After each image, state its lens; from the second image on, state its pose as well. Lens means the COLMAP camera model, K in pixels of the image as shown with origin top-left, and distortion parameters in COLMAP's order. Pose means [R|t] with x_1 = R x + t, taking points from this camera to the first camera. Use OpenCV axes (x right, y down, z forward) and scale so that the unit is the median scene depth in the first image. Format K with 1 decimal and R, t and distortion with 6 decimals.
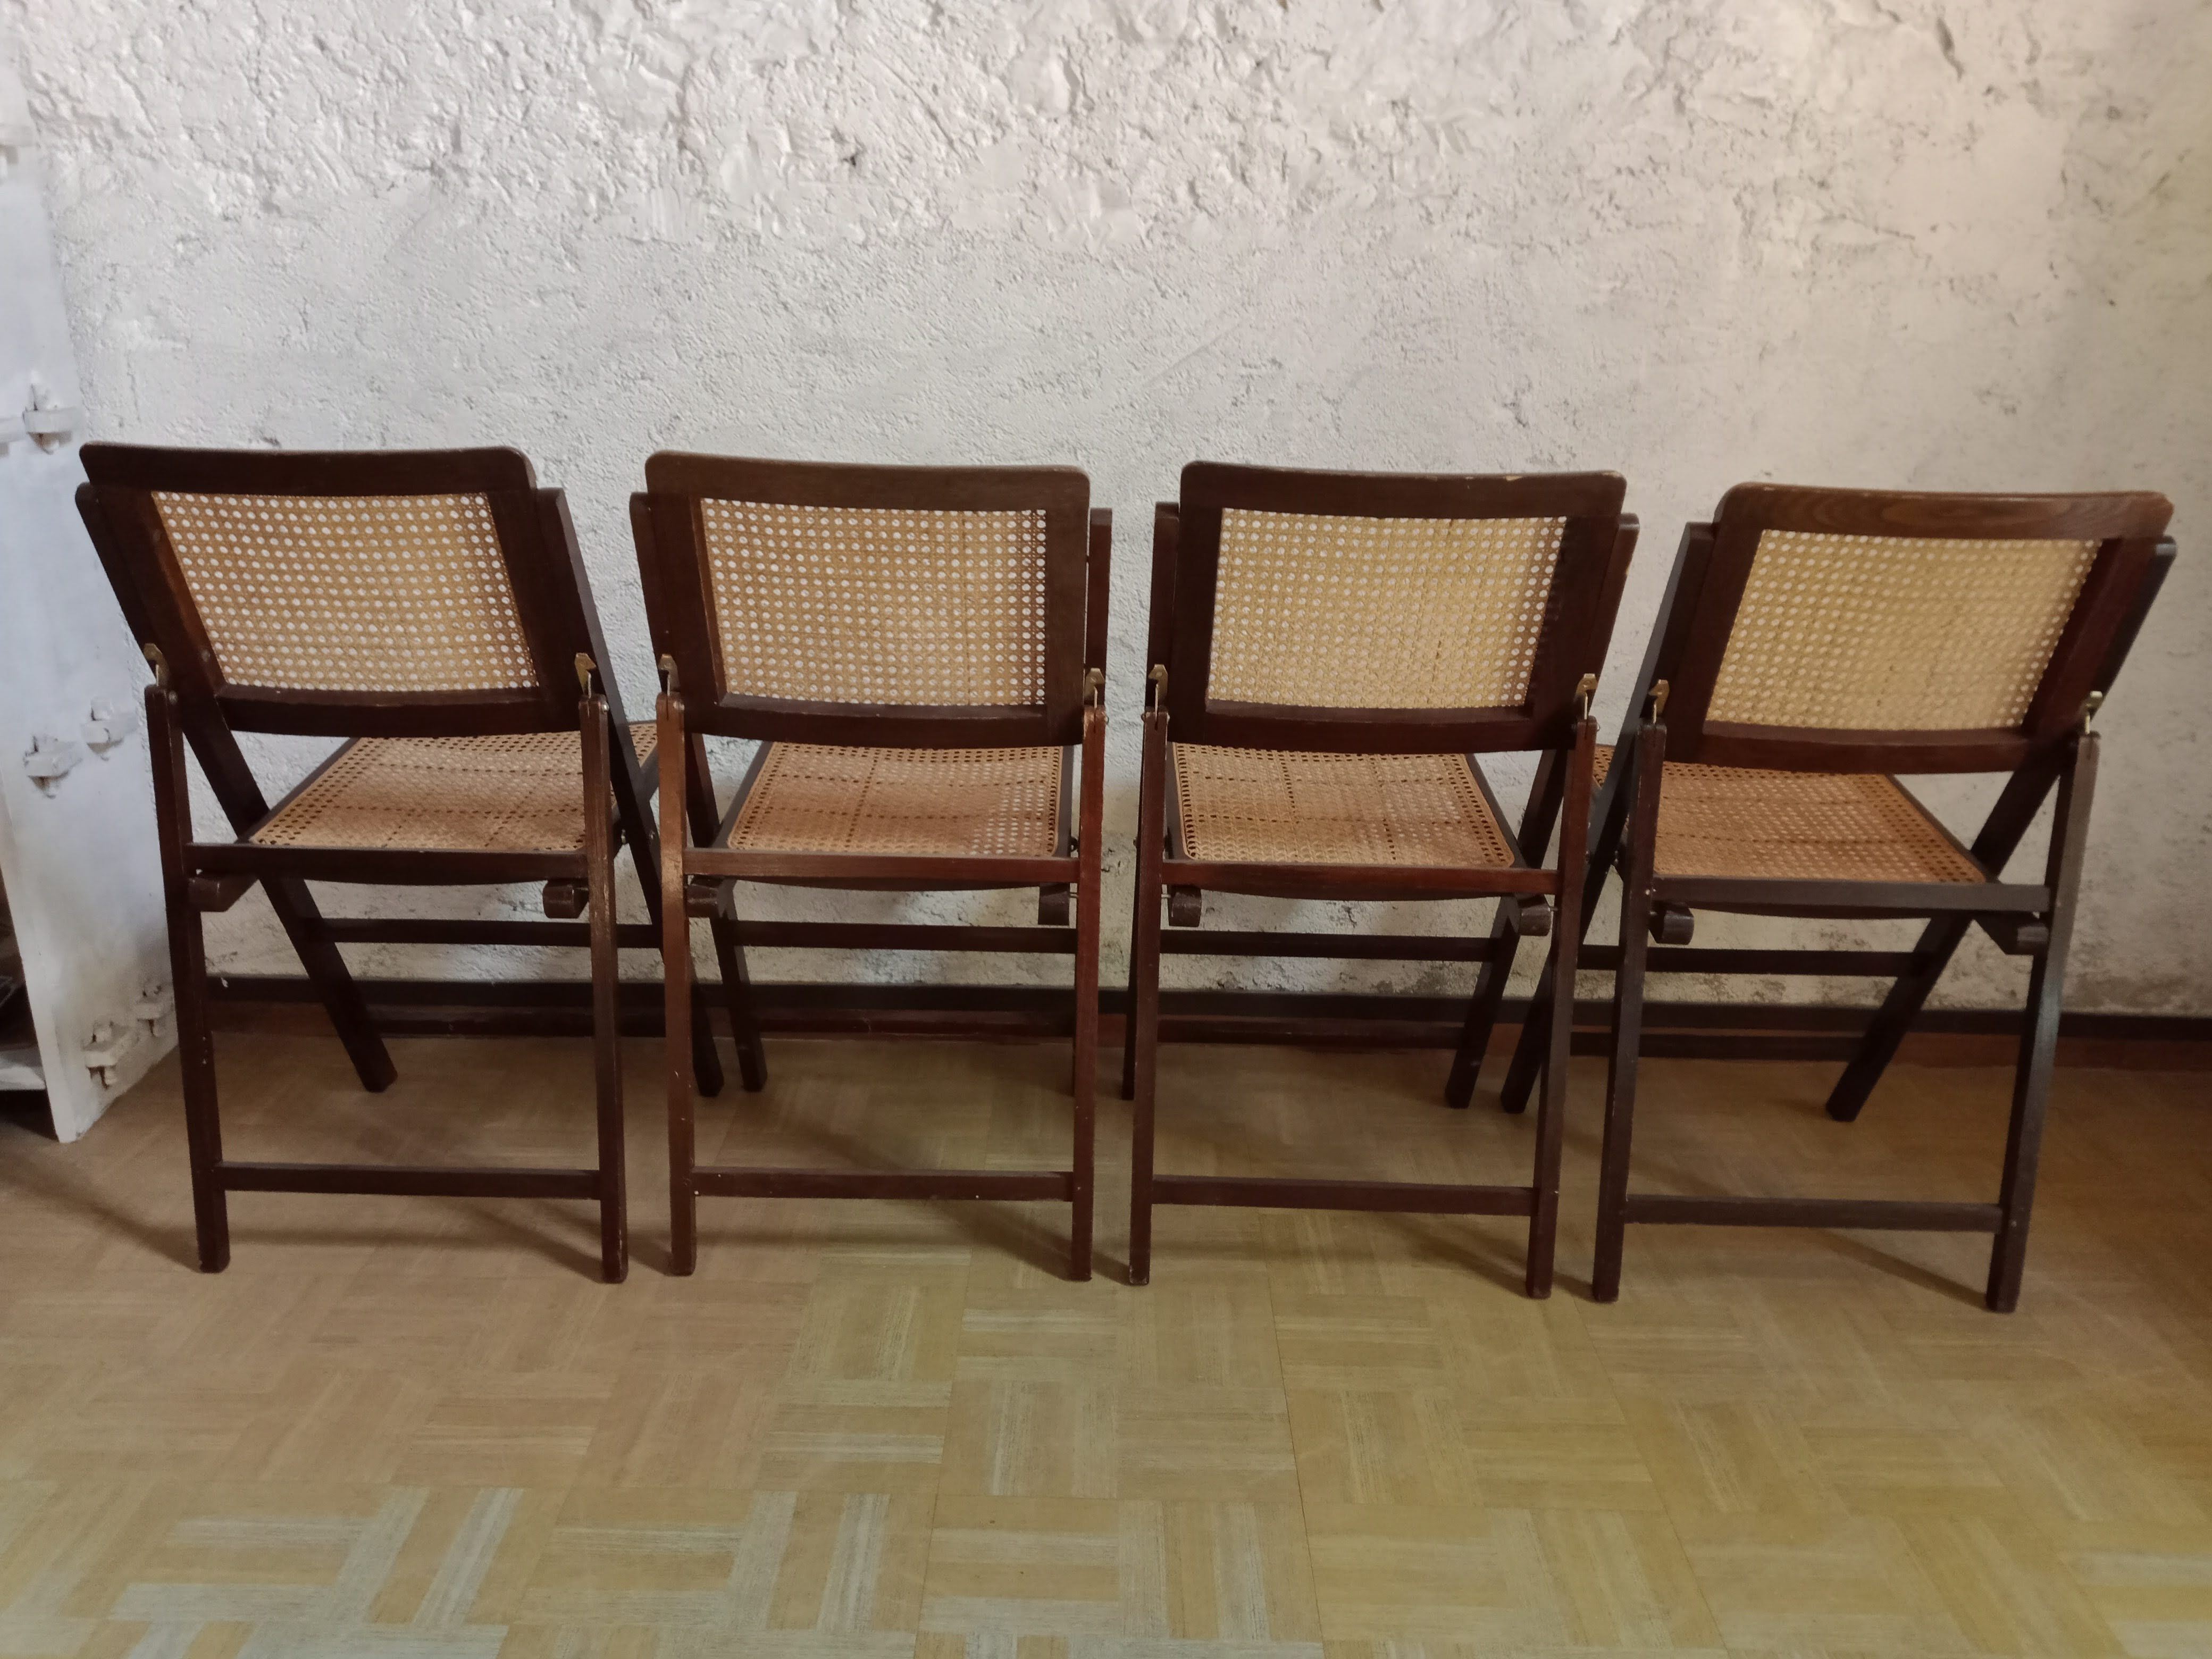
lens RADIAL K [[1699.9, 0, 1105.6], [0, 1699.9, 840.6], [0, 0, 1]] dist [-0.006604, 0.010109]
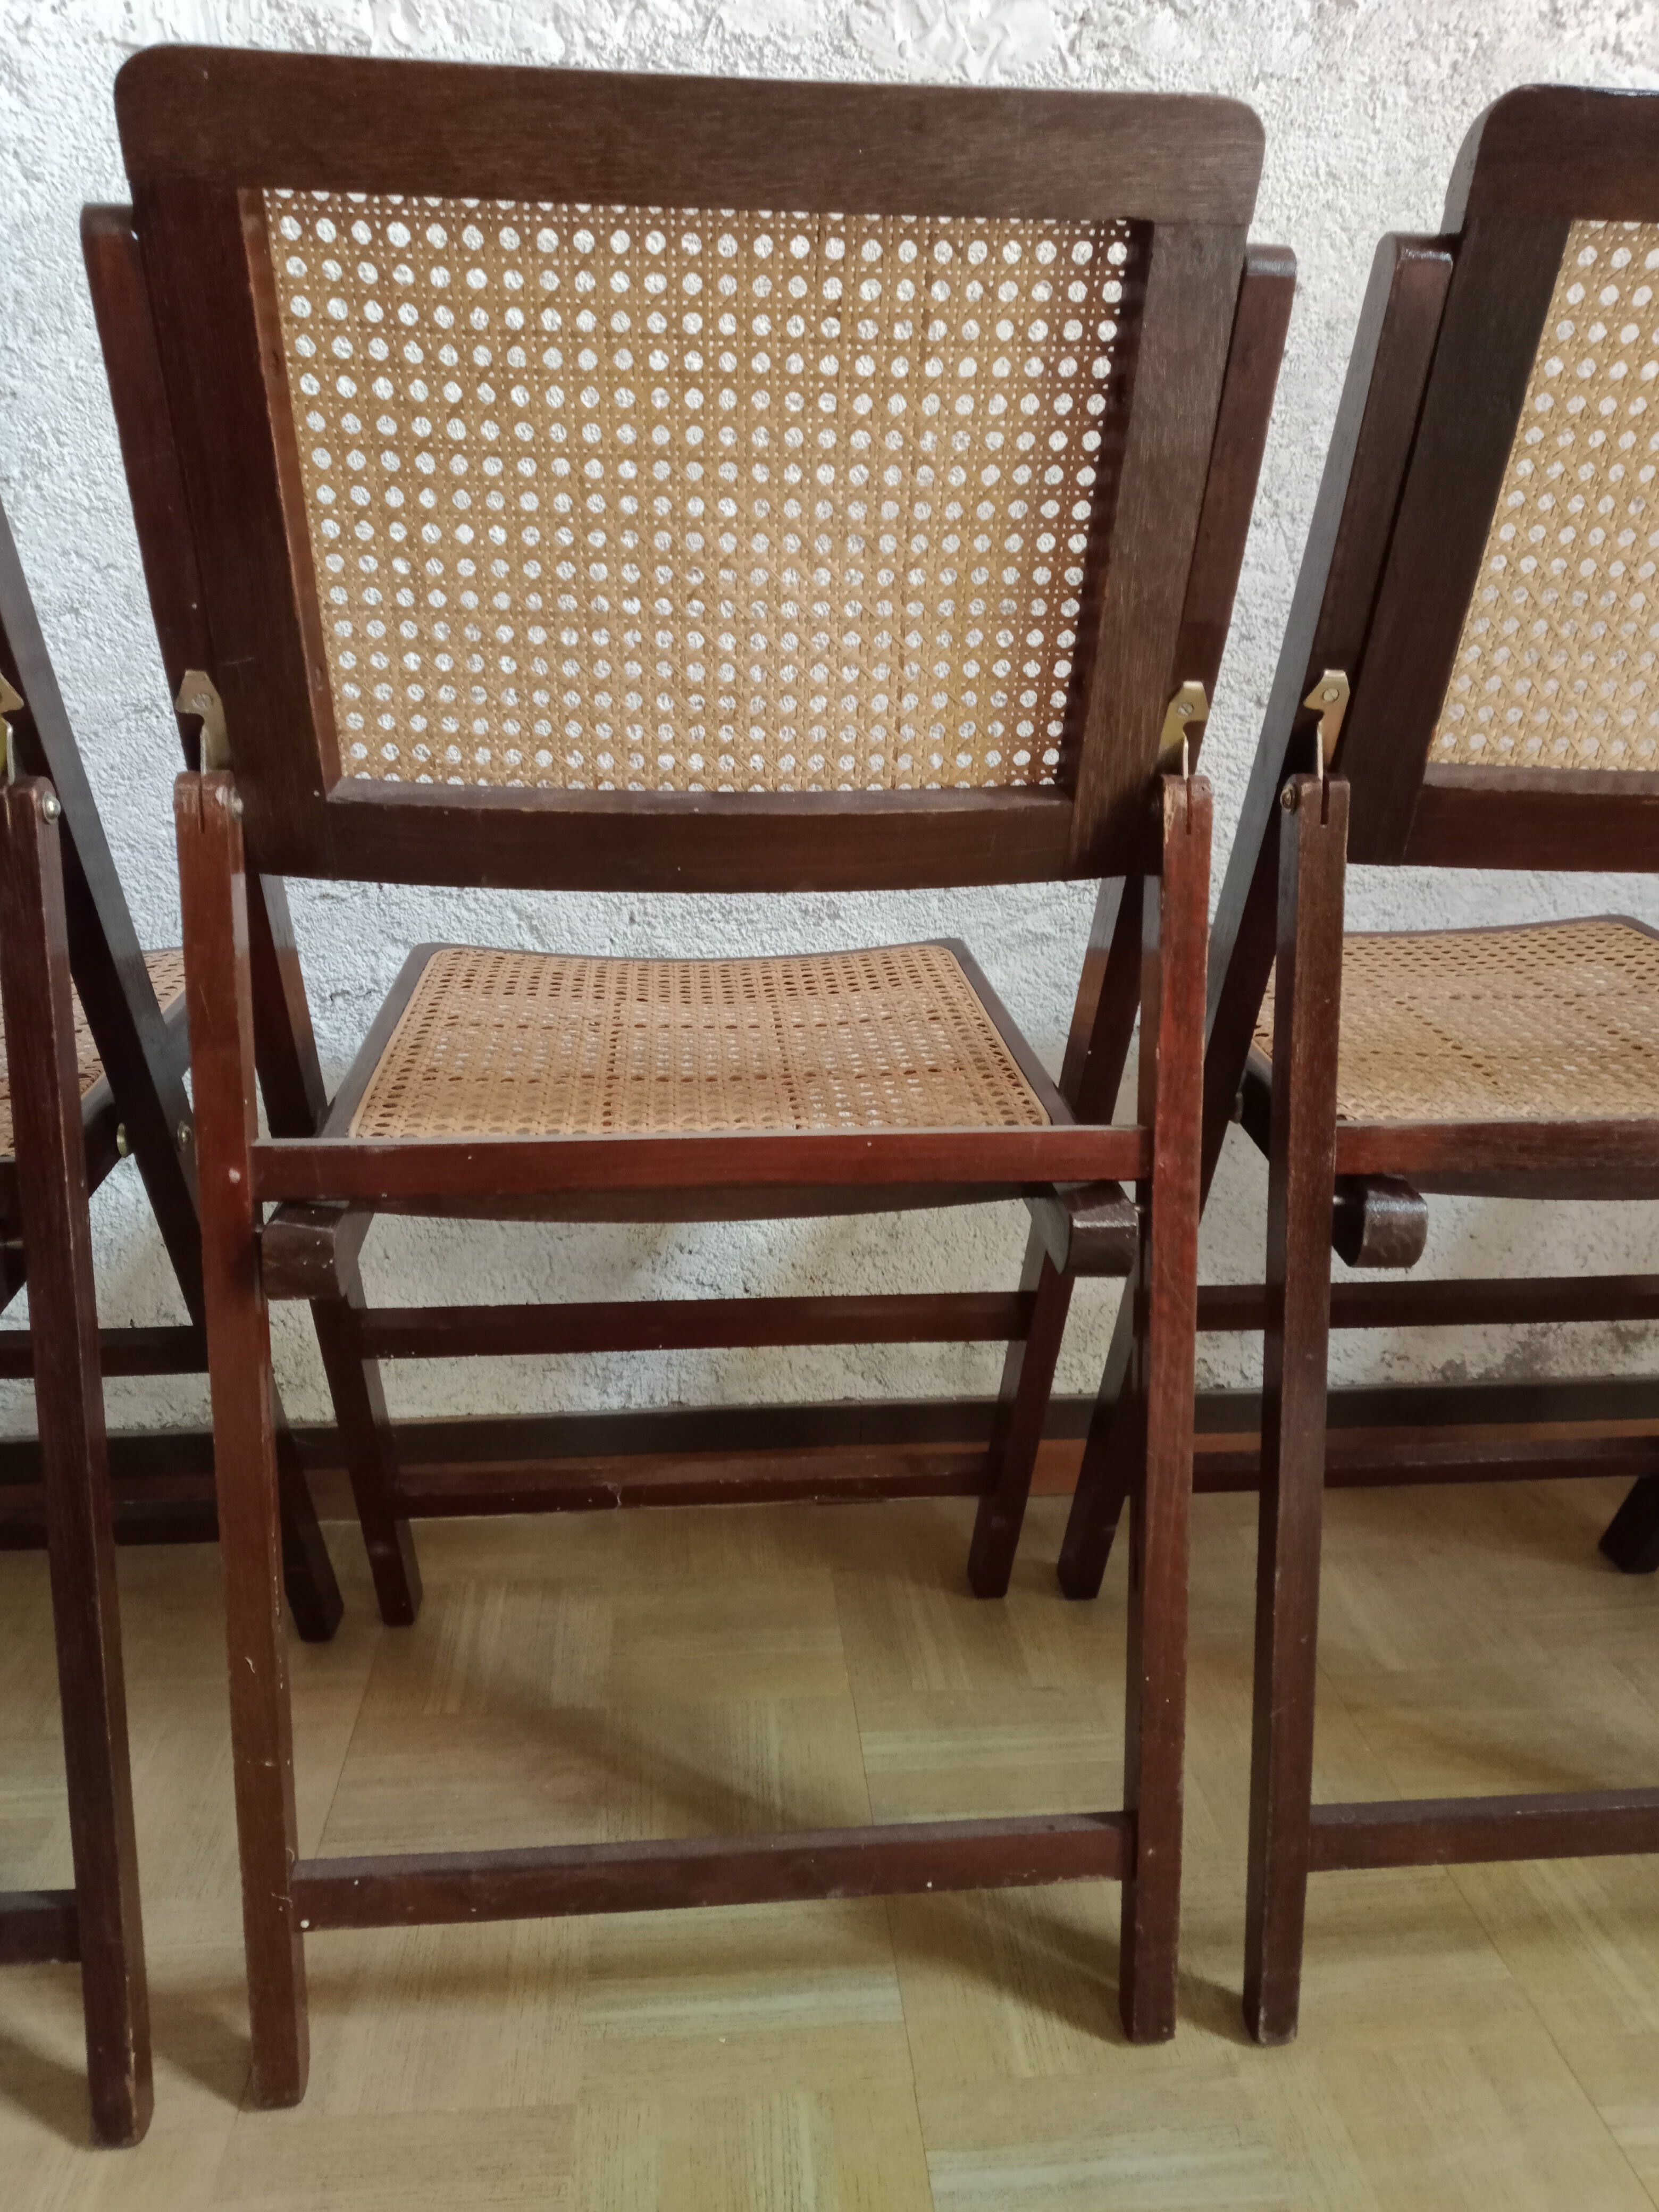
lens RADIAL K [[1699.9, 0, 833.3], [0, 1699.9, 1126.5], [0, 0, 1]] dist [-0.006604, 0.010109]
pose [[0.995818, -0.042189, 0.081038, -0.124772], [0.047186, 0.997036, -0.060766, 0.032582], [-0.078234, 0.064336, 0.994857, 0.513657]]
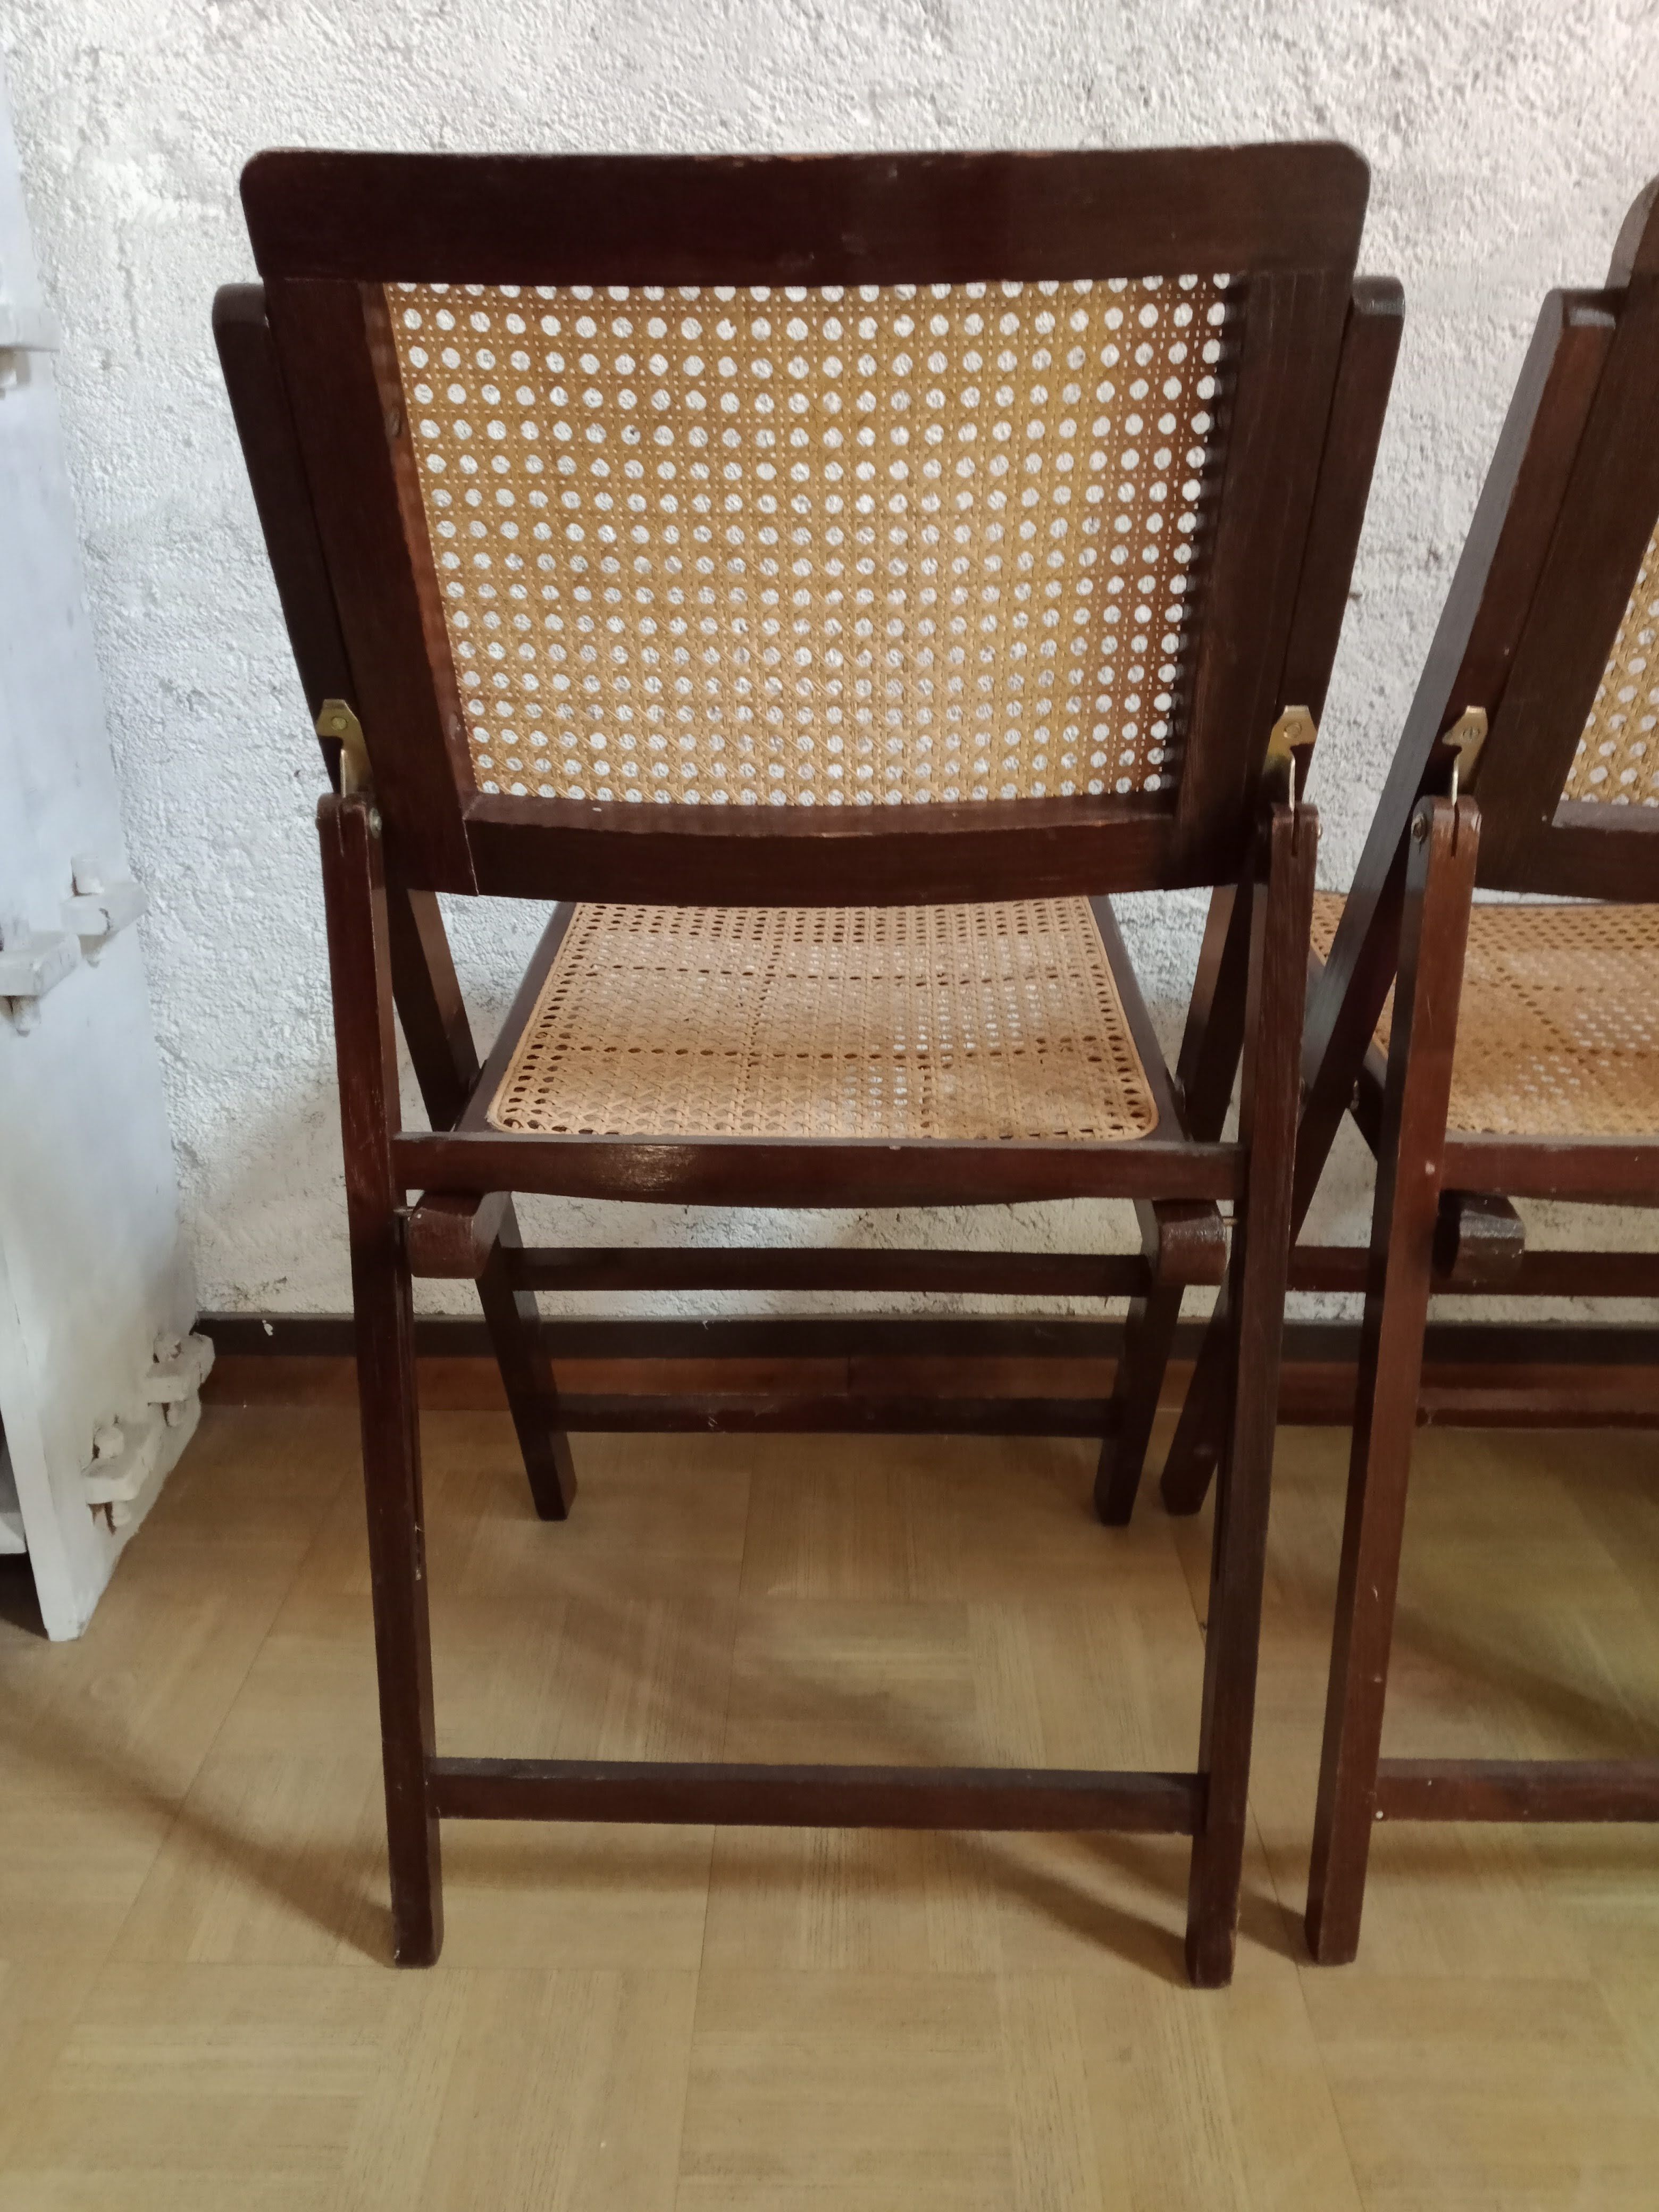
lens RADIAL K [[1699.9, 0, 825.3], [0, 1699.9, 1122.4], [0, 0, 1]] dist [-0.006604, 0.010109]
pose [[0.999835, -0.011435, -0.014107, -0.378937], [0.012103, 0.998762, 0.048242, -0.021943], [0.013537, -0.048405, 0.998736, 0.485111]]
